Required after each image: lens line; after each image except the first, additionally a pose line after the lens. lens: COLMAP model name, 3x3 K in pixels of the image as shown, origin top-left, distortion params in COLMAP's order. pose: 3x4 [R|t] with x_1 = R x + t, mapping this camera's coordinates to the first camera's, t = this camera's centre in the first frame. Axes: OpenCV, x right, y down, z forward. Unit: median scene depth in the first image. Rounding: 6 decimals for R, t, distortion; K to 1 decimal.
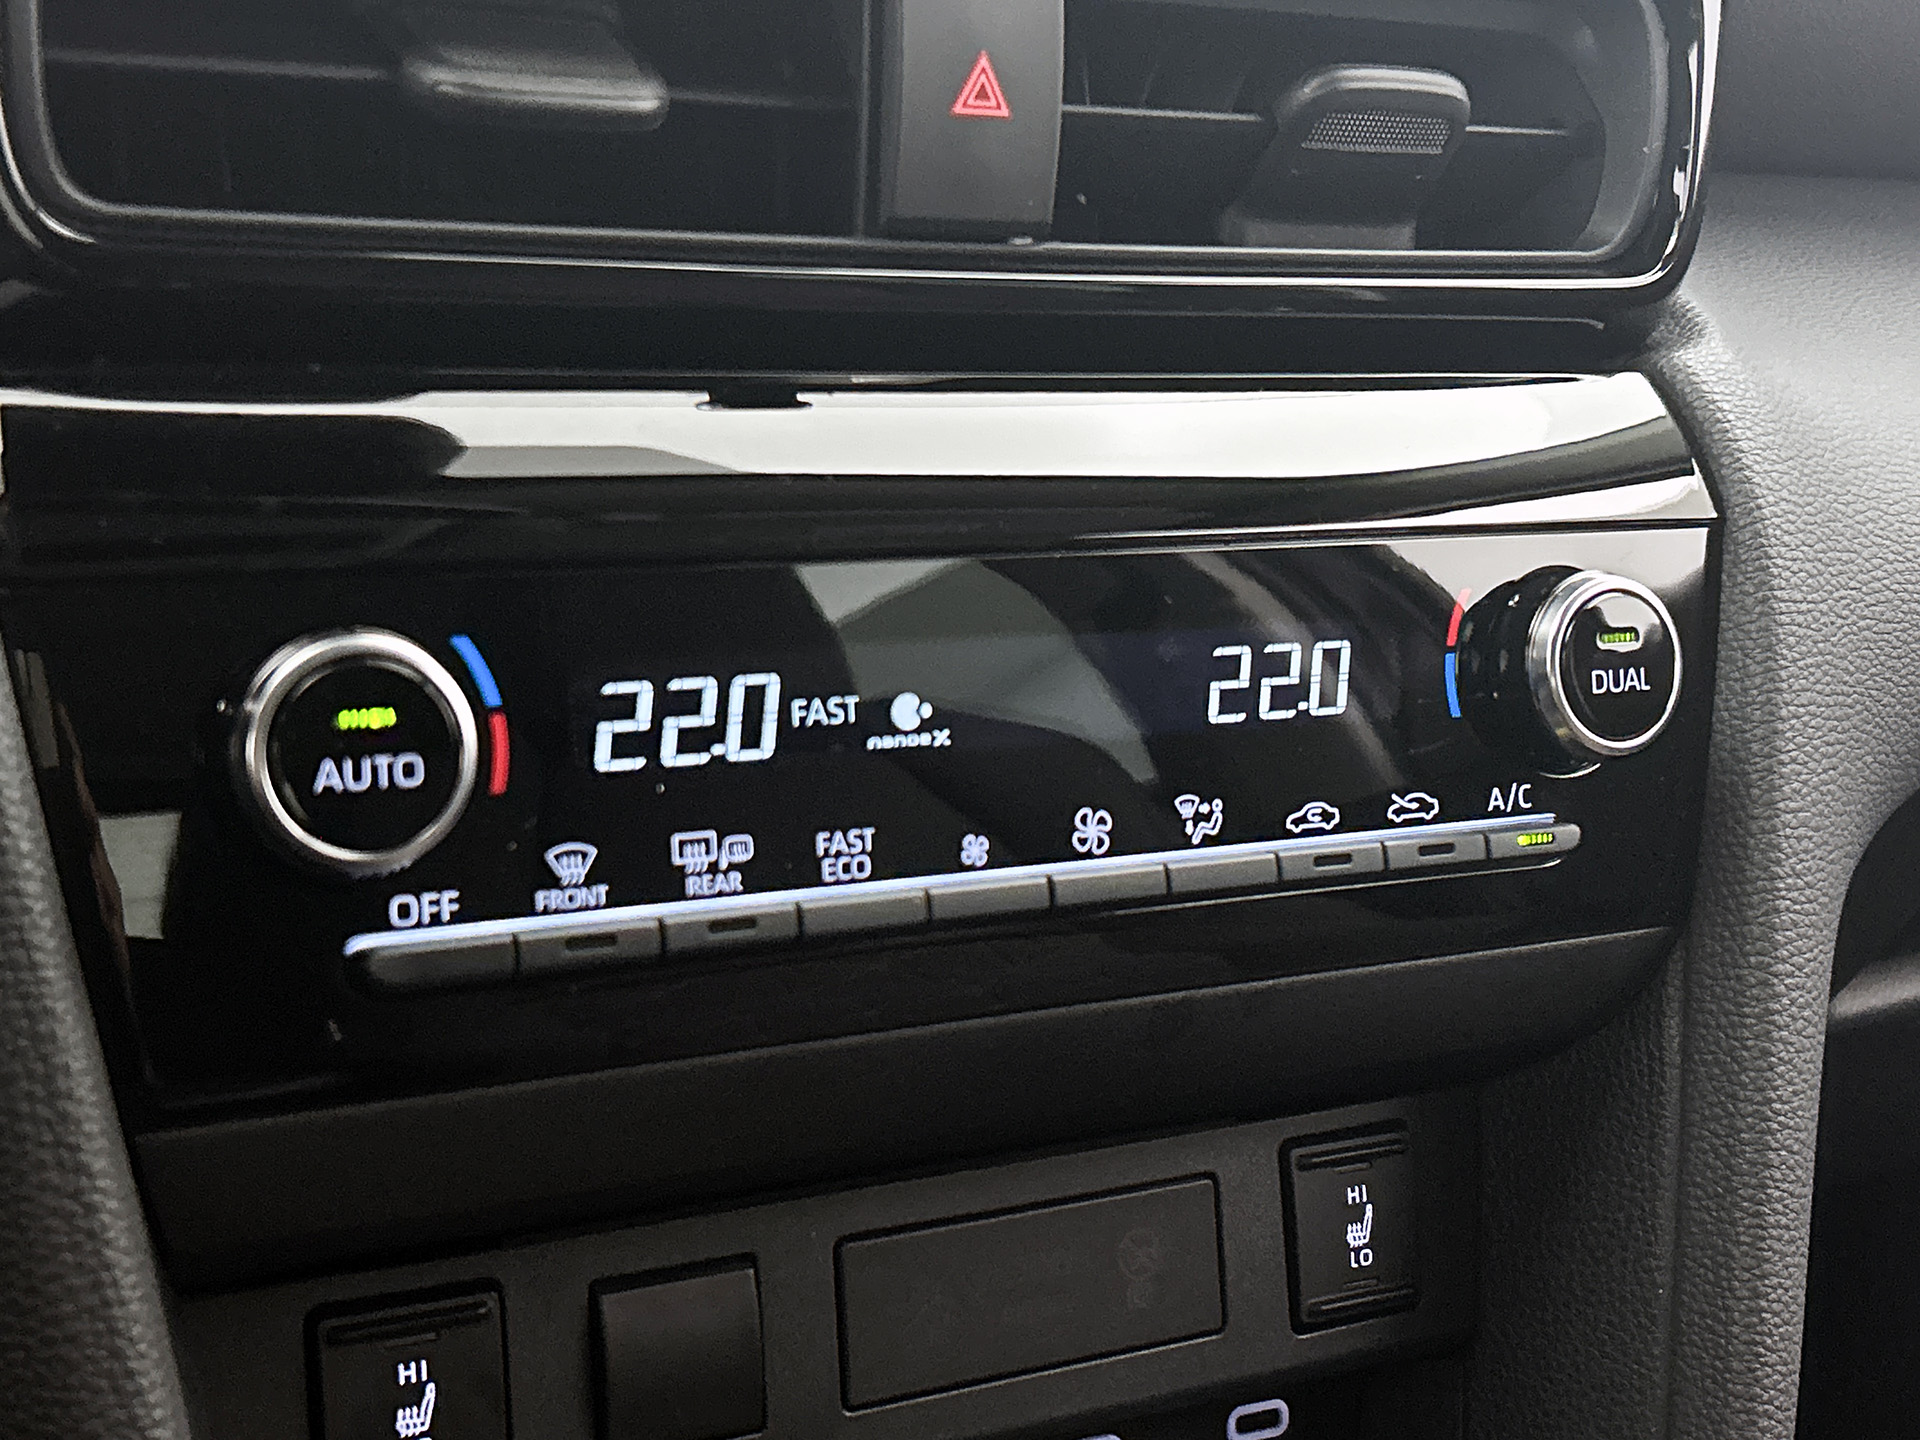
lens RADIAL K [[2739.2, 0, 957.0], [0, 2739.2, 709.0], [0, 0, 1]] dist [0.075507, 0.000000]
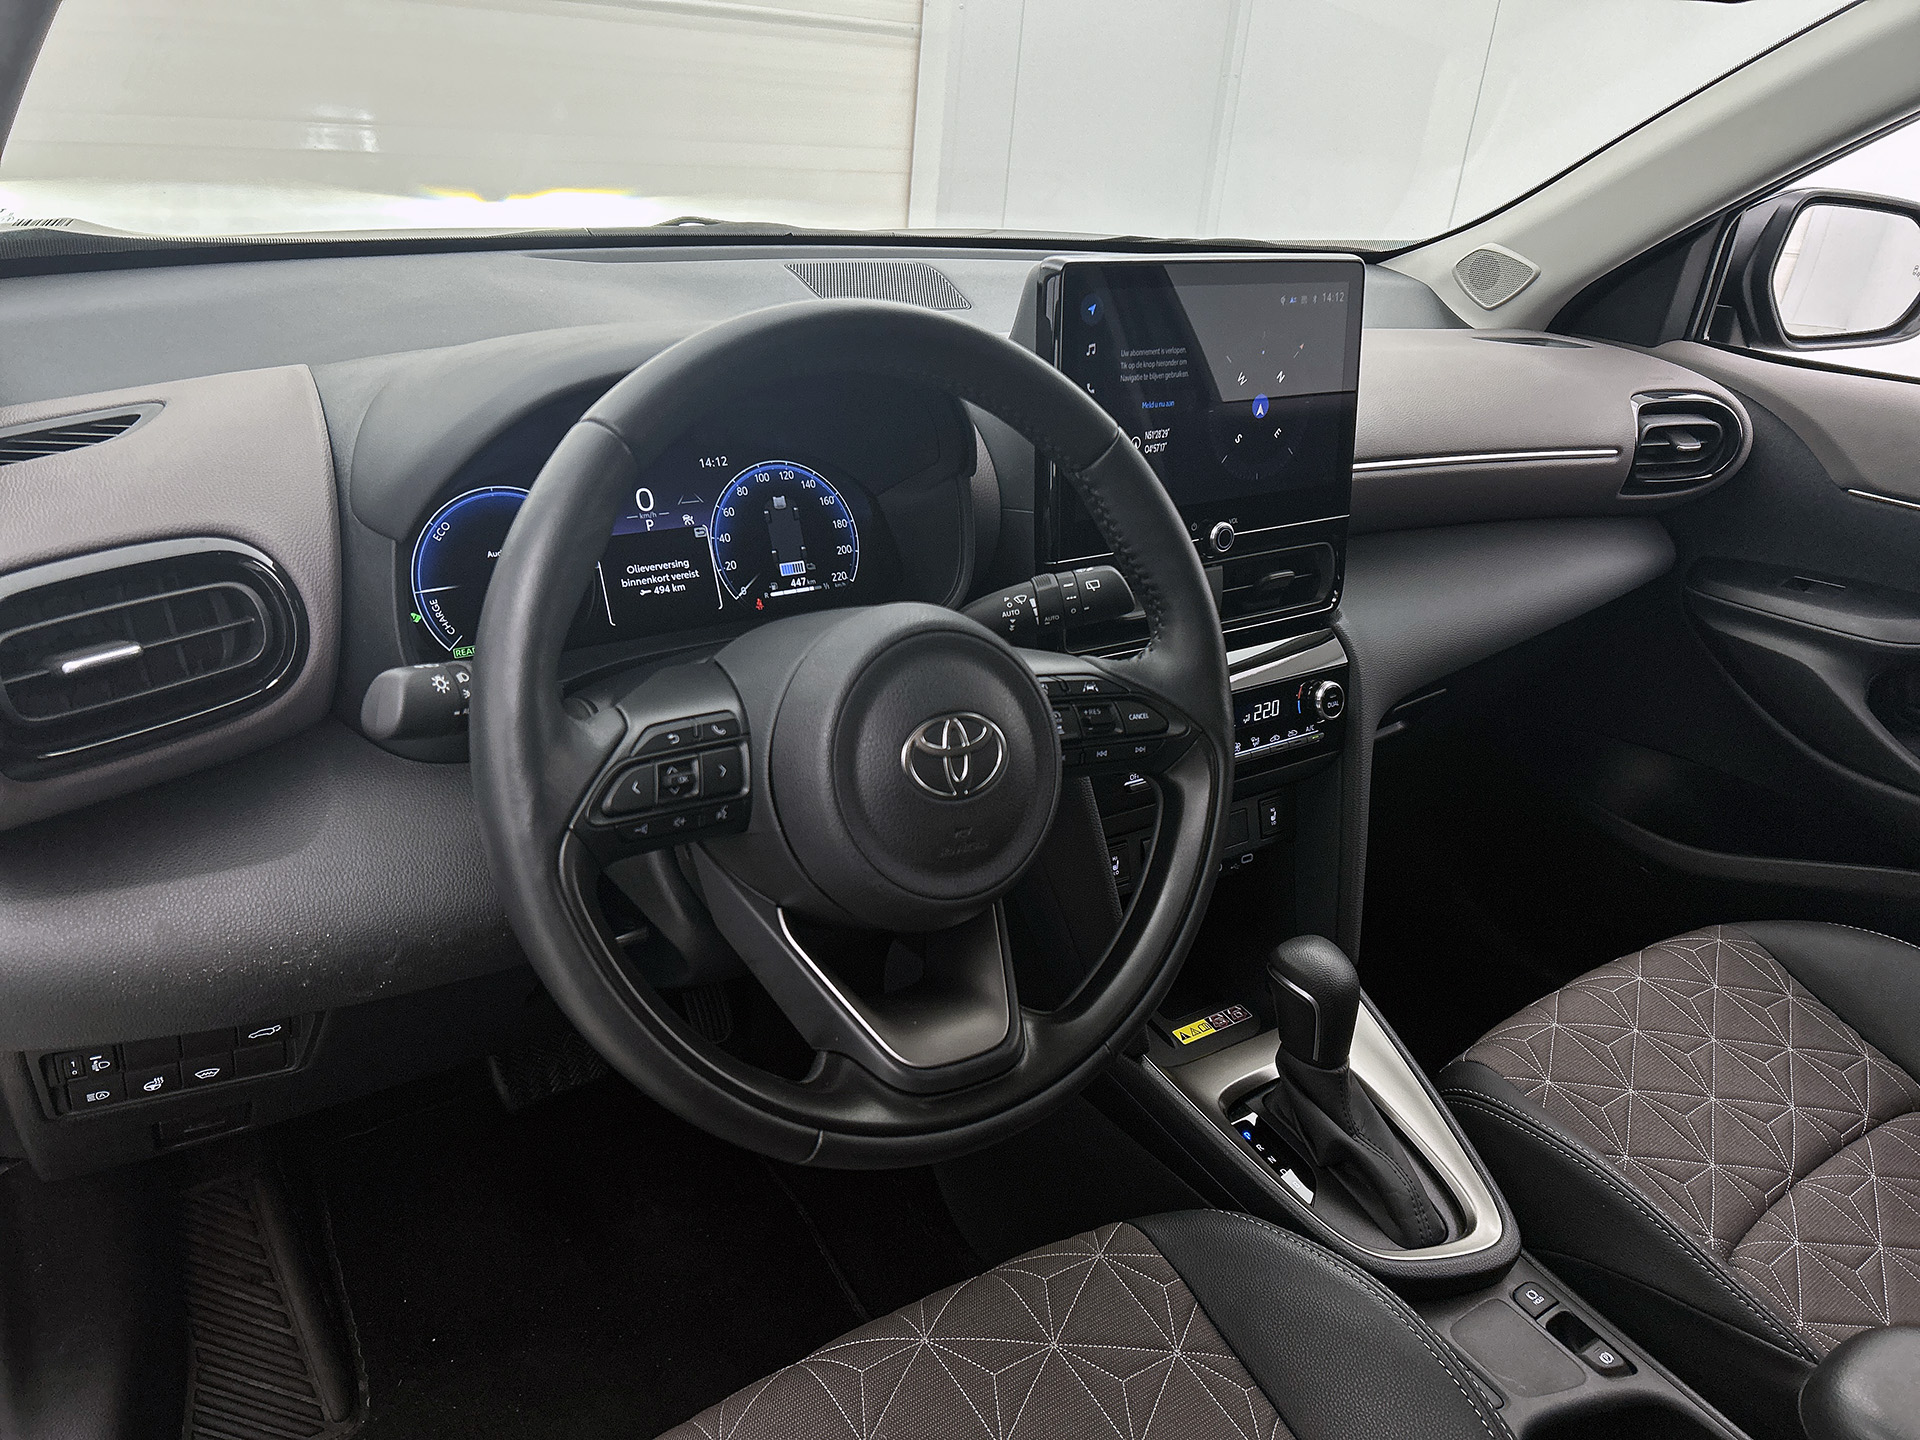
lens RADIAL K [[1432.5, 0, 962.2], [0, 1432.5, 726.6], [0, 0, 1]] dist [0.048955, -0.052197]
pose [[0.994917, -0.065494, 0.076487, -0.678246], [0.053522, 0.987350, 0.149249, -0.430069], [-0.085294, -0.144397, 0.985837, -1.620637]]
